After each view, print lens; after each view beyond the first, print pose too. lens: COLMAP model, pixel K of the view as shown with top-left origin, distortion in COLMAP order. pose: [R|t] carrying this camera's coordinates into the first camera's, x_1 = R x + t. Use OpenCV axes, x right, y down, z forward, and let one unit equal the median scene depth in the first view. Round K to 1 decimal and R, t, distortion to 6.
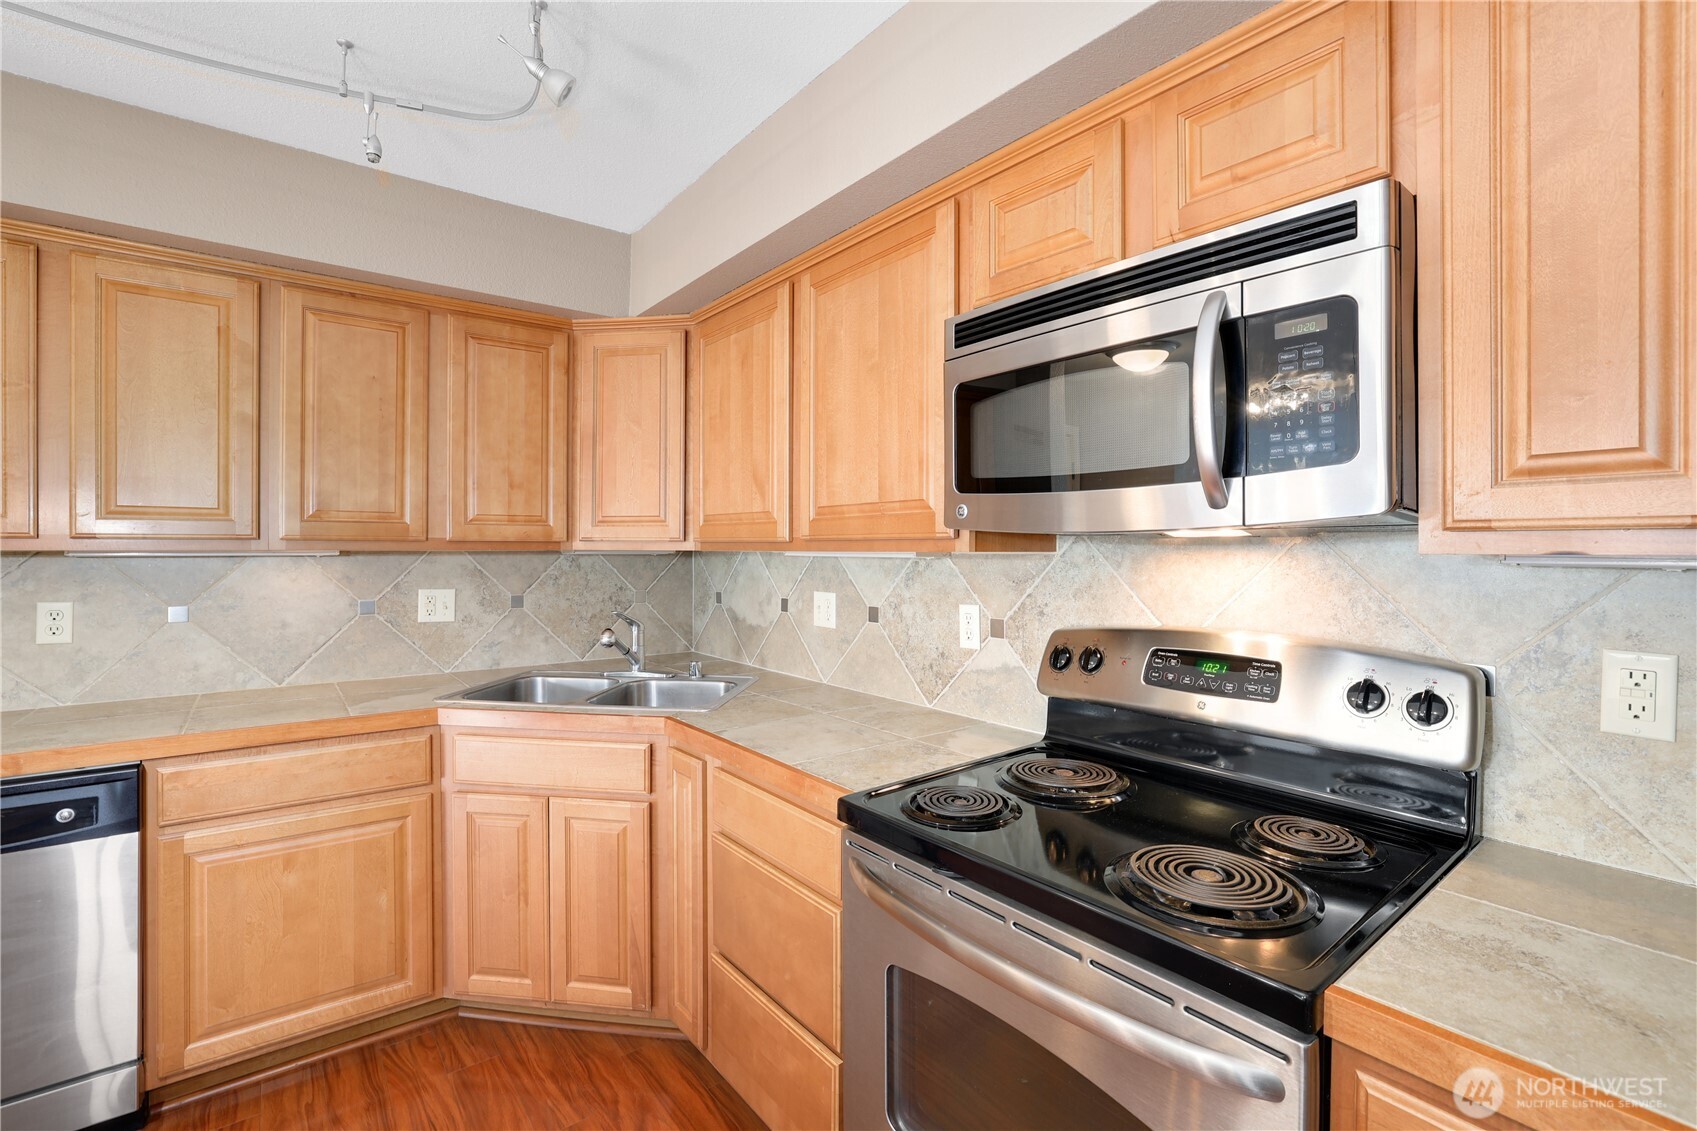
lens RADIAL K [[752.8, 0, 846.2], [0, 752.8, 554.1], [0, 0, 1]] dist [-0.049301, 0.018891]
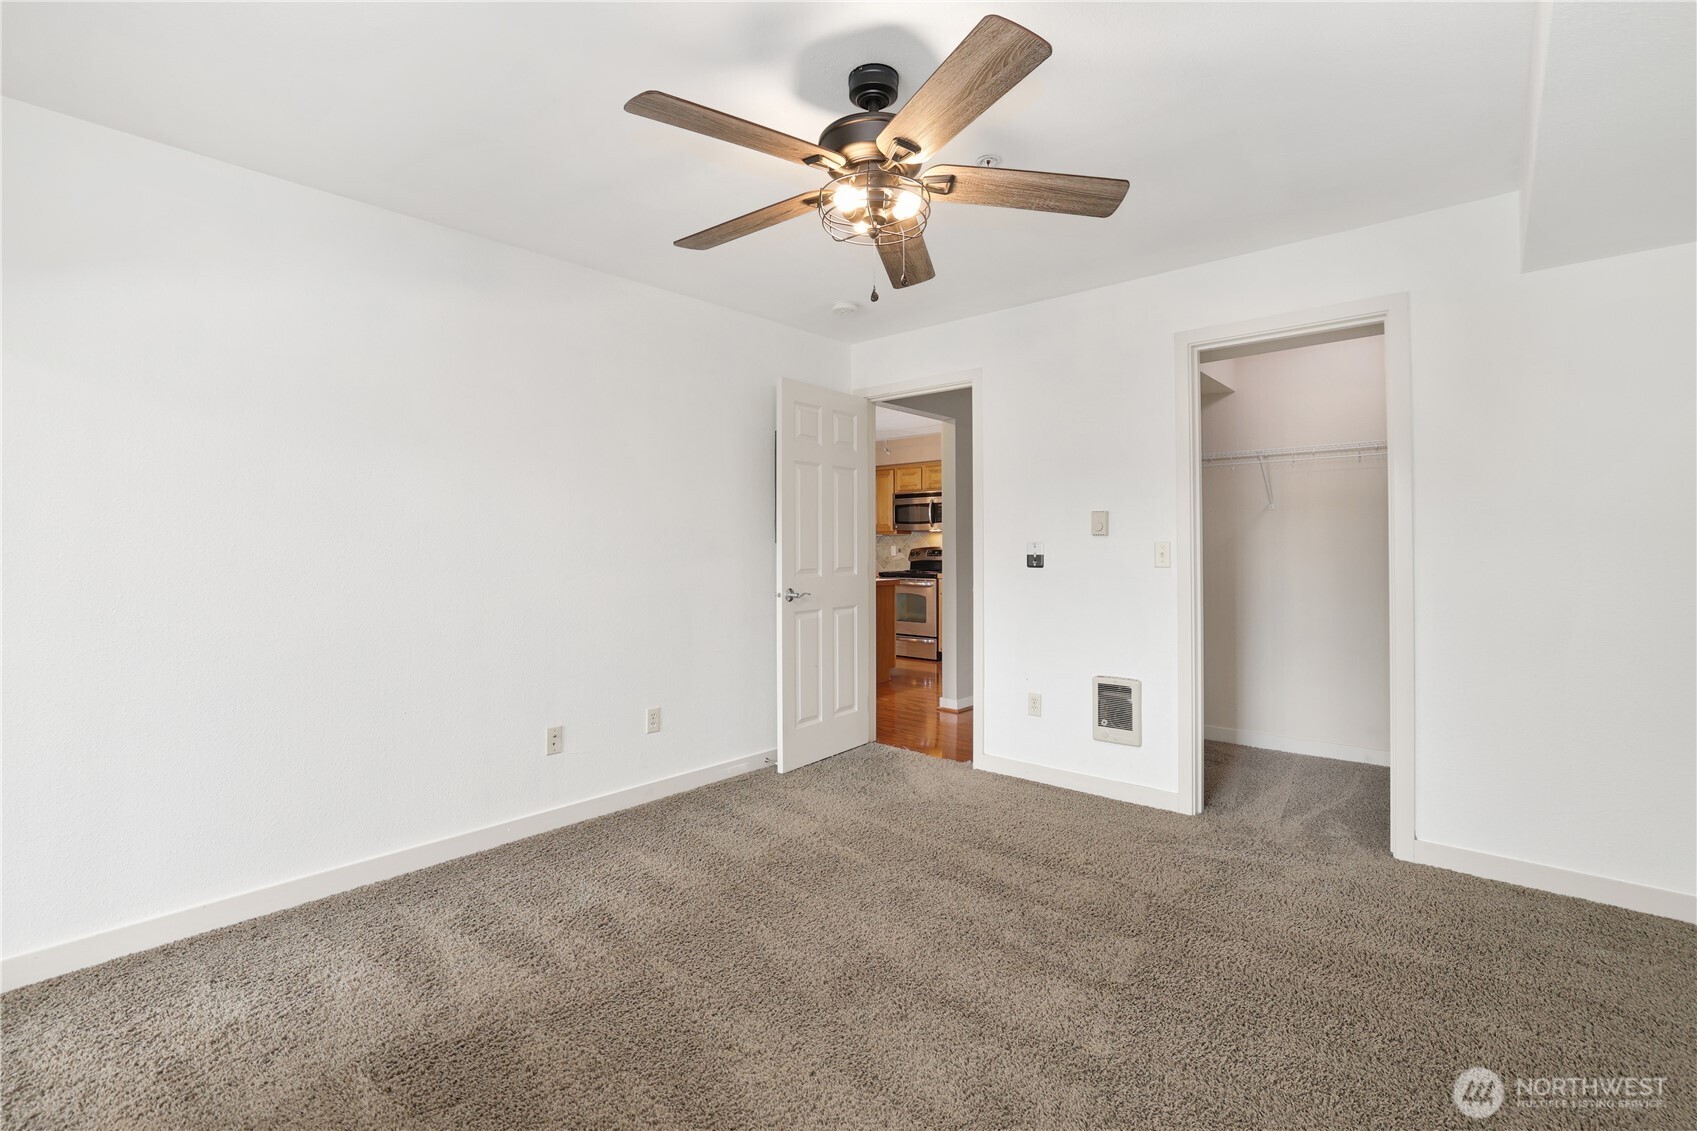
lens RADIAL K [[733.6, 0, 842.3], [0, 733.6, 558.8], [0, 0, 1]] dist [-0.048222, 0.017243]
pose [[0.983528, -0.007452, 0.180601, -0.955661], [0.006620, 0.999965, 0.005208, 0.118381], [-0.180633, -0.003927, 0.983543, -3.363440]]
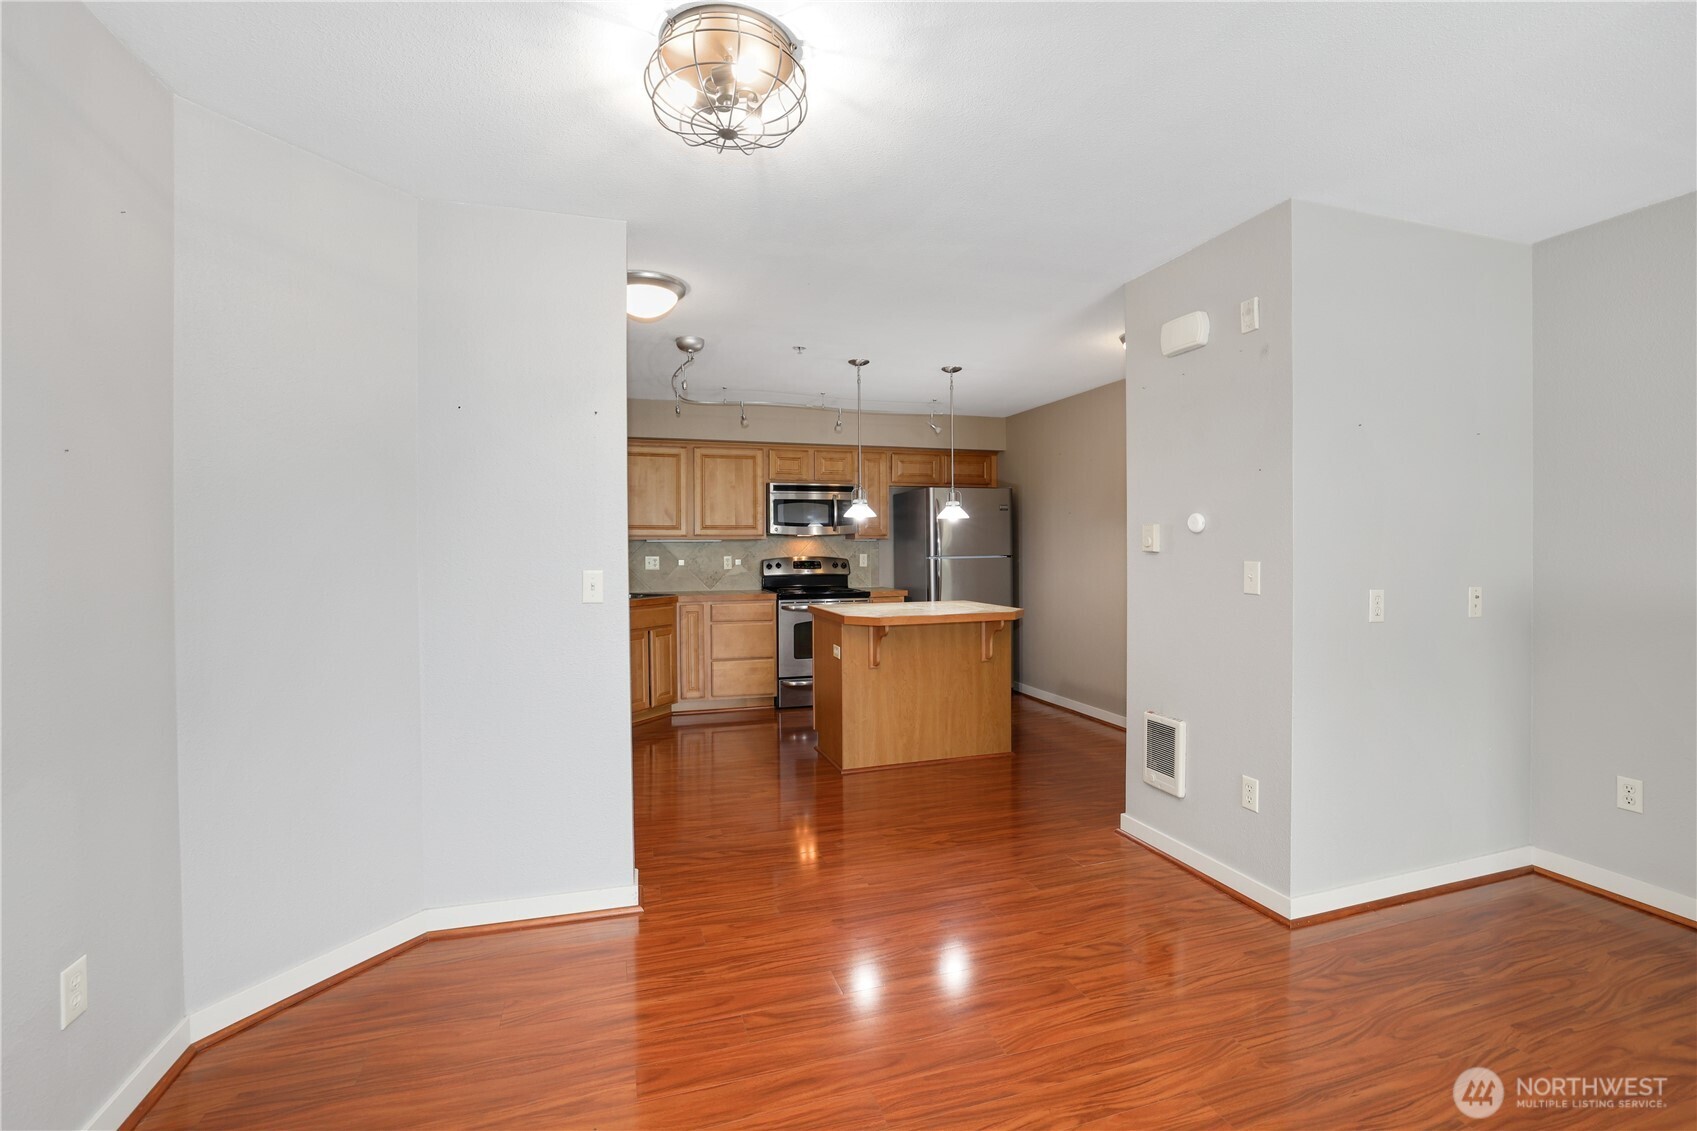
lens RADIAL K [[752.8, 0, 846.2], [0, 752.8, 554.1], [0, 0, 1]] dist [-0.049301, 0.018891]
pose [[0.347477, -0.012308, 0.937608, -2.710915], [0.012929, 0.999882, 0.008334, 0.037973], [-0.937599, 0.009226, 0.347595, -0.622610]]
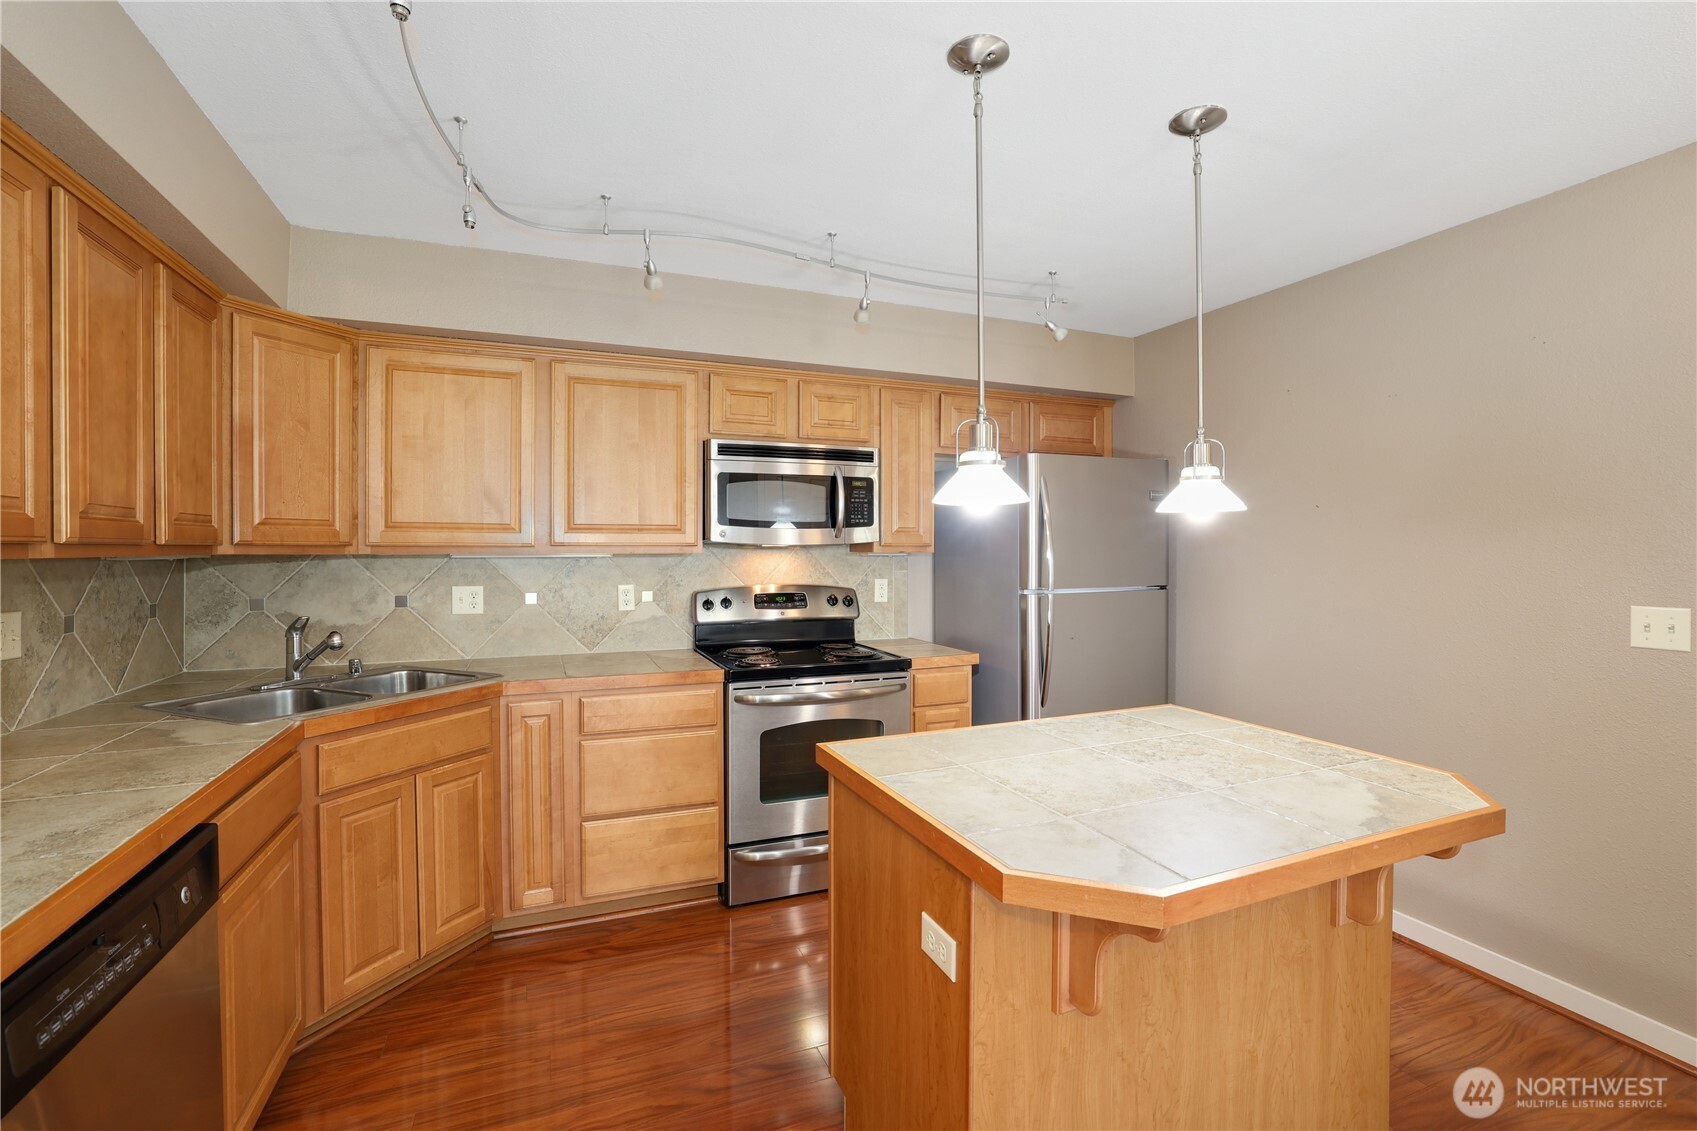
lens RADIAL K [[752.8, 0, 846.2], [0, 752.8, 554.1], [0, 0, 1]] dist [-0.049301, 0.018891]
pose [[0.268890, -0.008866, 0.963130, -1.302299], [0.006465, 0.999952, 0.007400, -0.009739], [-0.963149, 0.004237, 0.268934, 0.075686]]
